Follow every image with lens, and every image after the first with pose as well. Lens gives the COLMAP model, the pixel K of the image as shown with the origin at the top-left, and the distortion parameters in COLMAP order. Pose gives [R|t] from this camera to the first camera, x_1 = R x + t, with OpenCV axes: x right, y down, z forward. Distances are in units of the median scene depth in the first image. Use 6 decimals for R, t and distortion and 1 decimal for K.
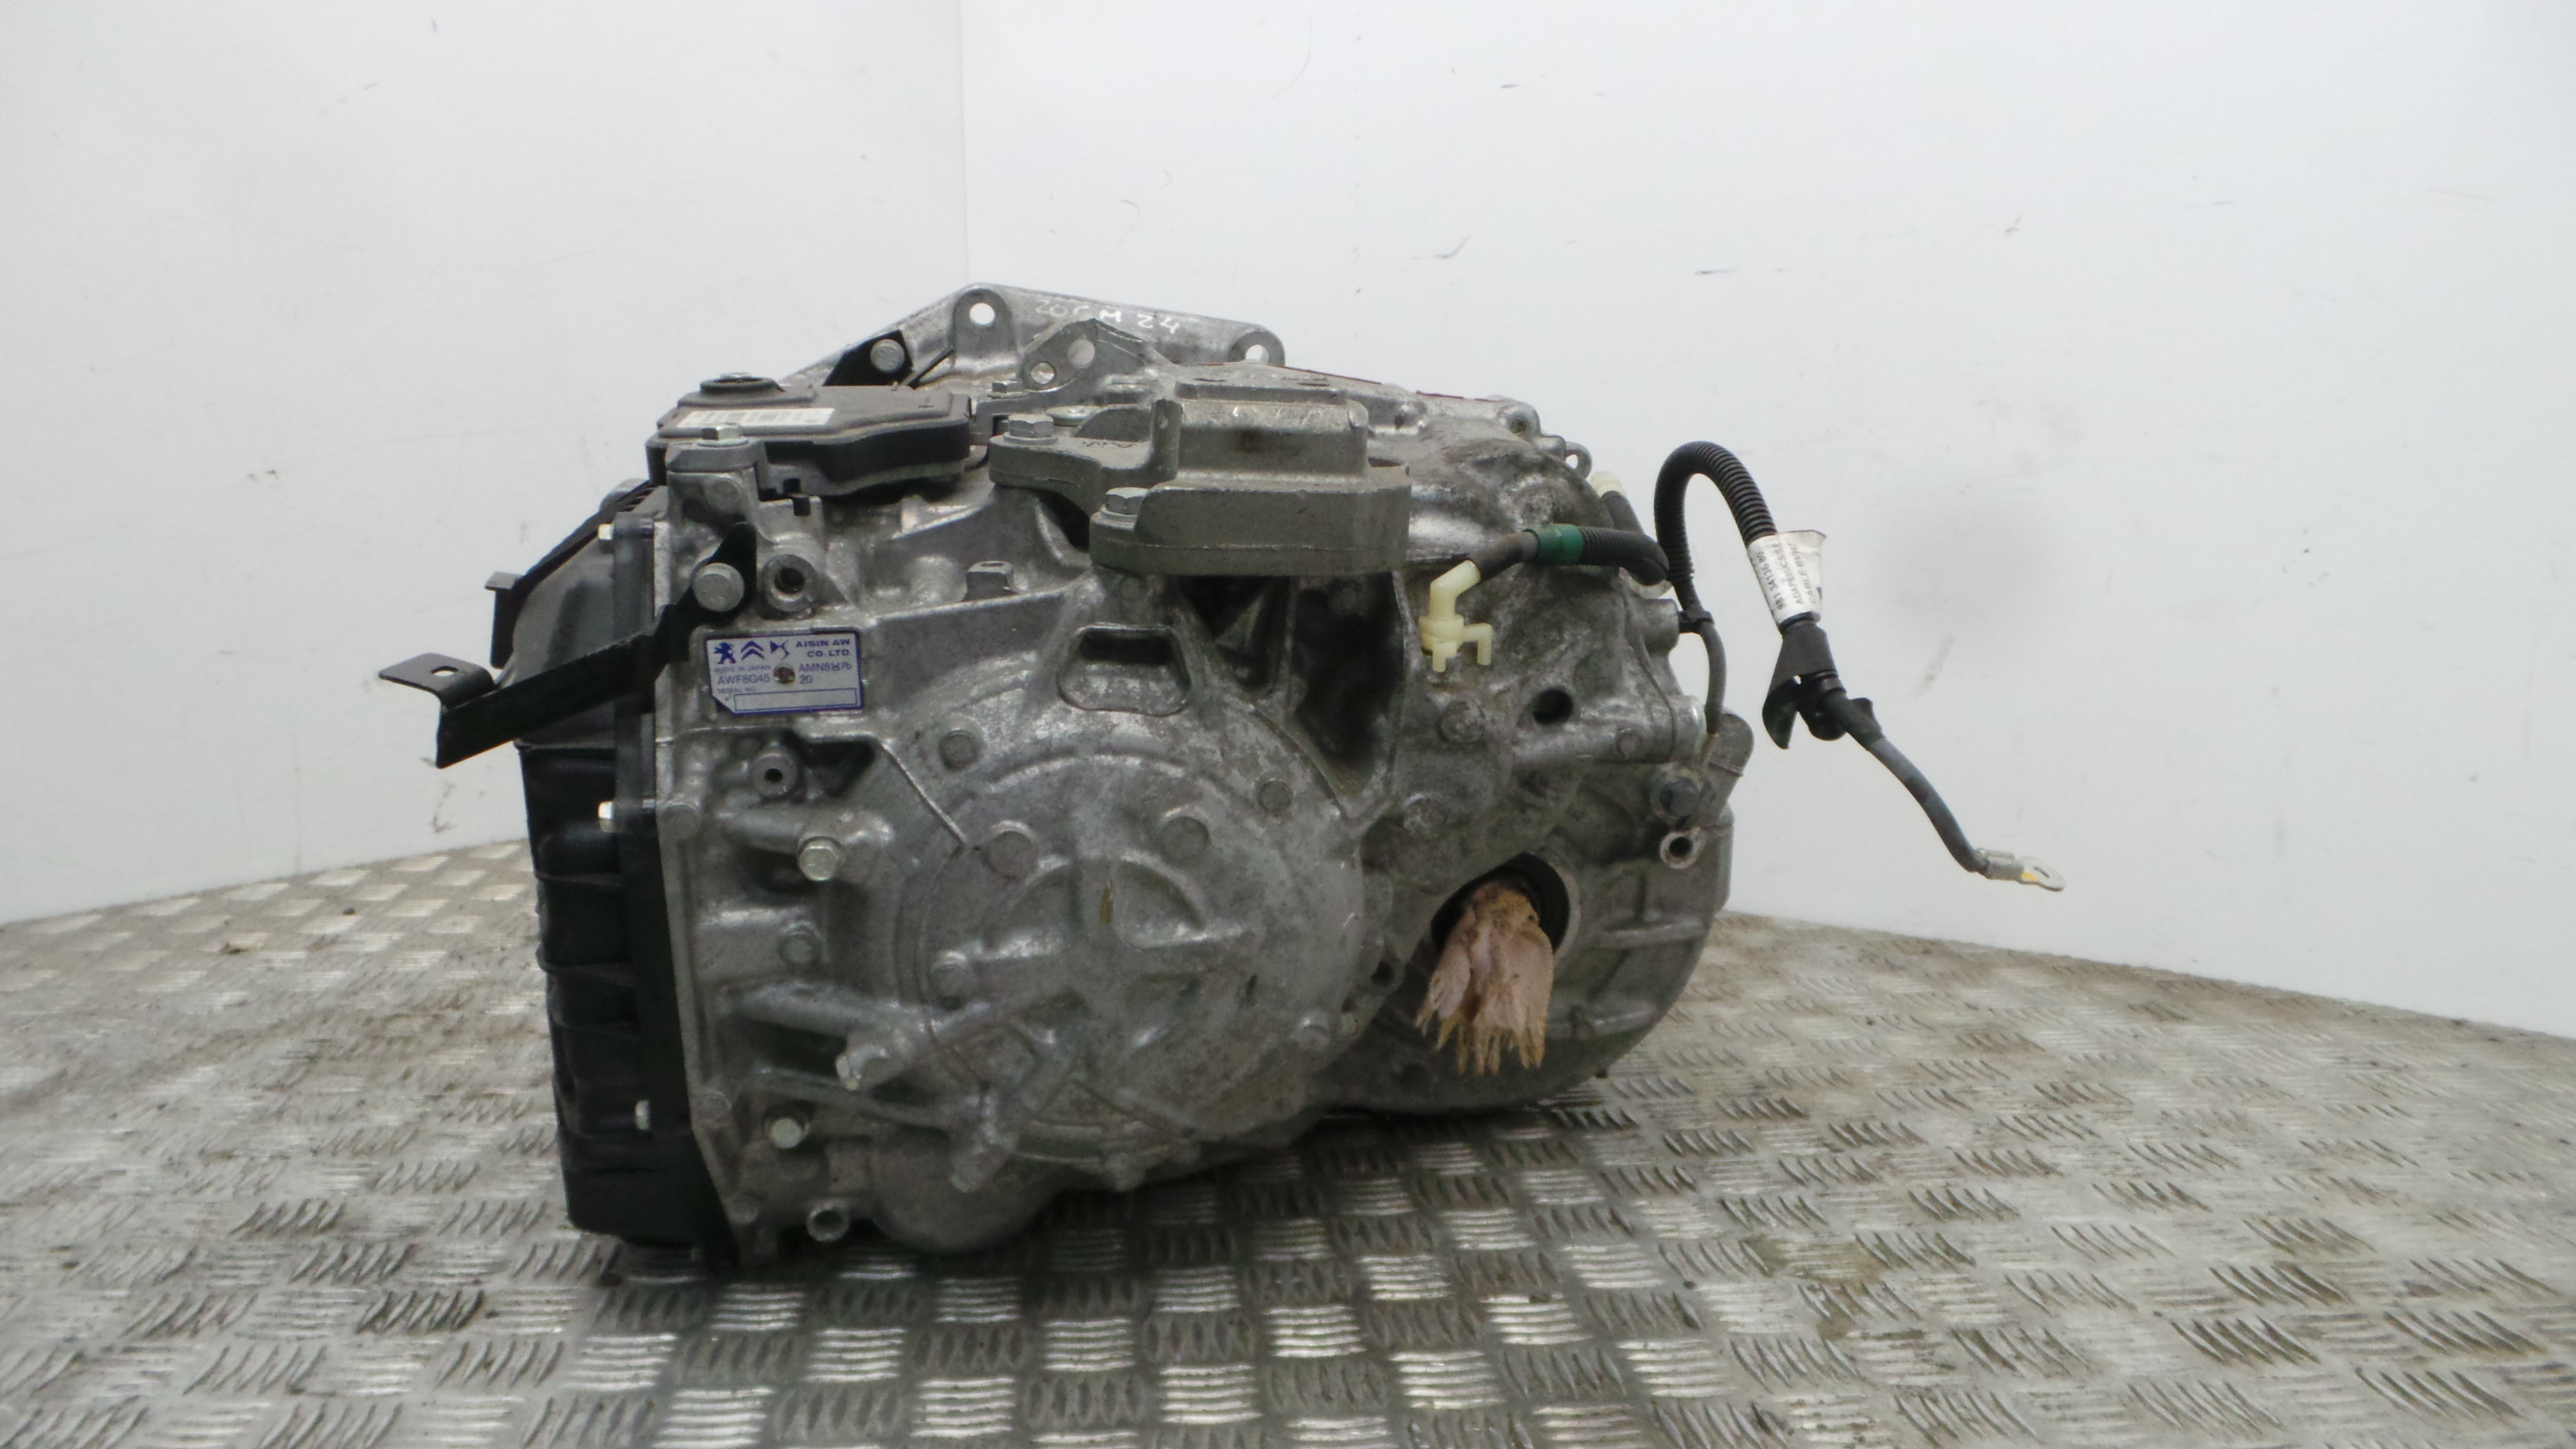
lens RADIAL K [[1790.0, 0, 1288.0], [0, 1790.0, 724.5], [0, 0, 1]] dist [0.000424, 0.001143]
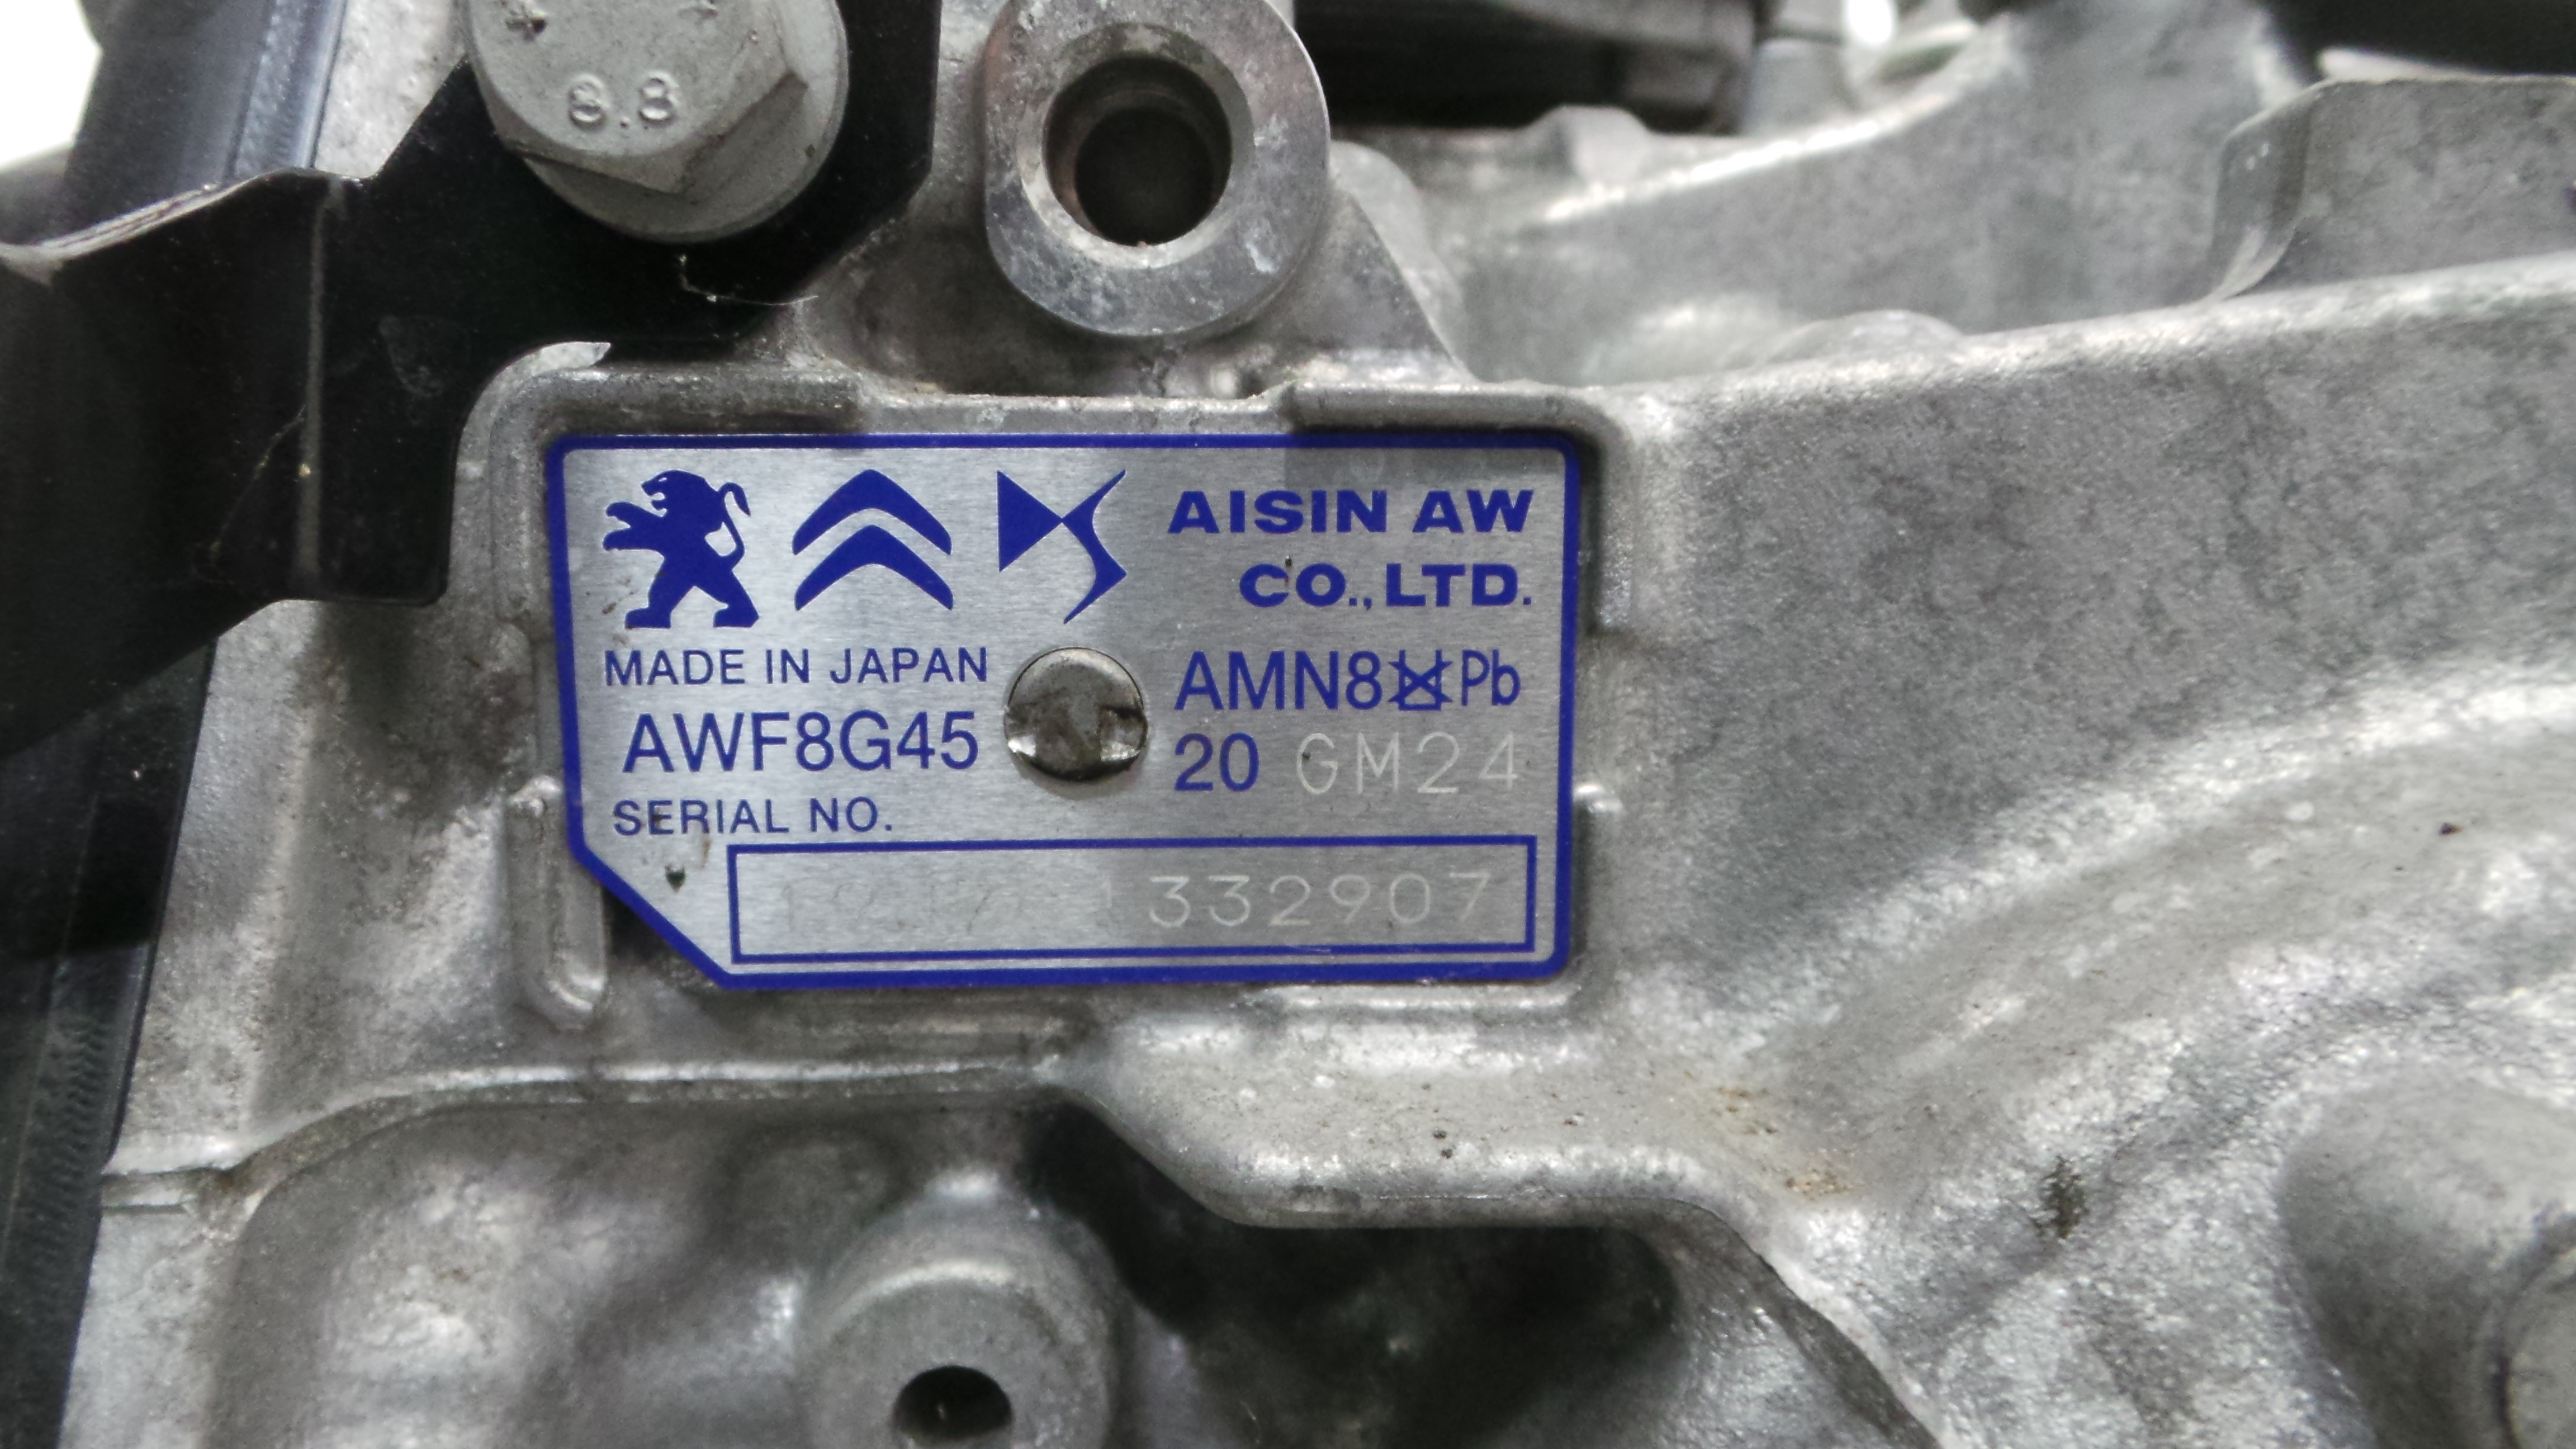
lens RADIAL K [[1786.3, 0, 1288.0], [0, 1786.3, 724.5], [0, 0, 1]] dist [0.107607, 0.000446]
pose [[0.994176, 0.024010, -0.105062, -0.248370], [-0.040811, 0.986139, -0.160826, -0.004636], [0.099745, 0.164177, 0.981375, 0.856420]]
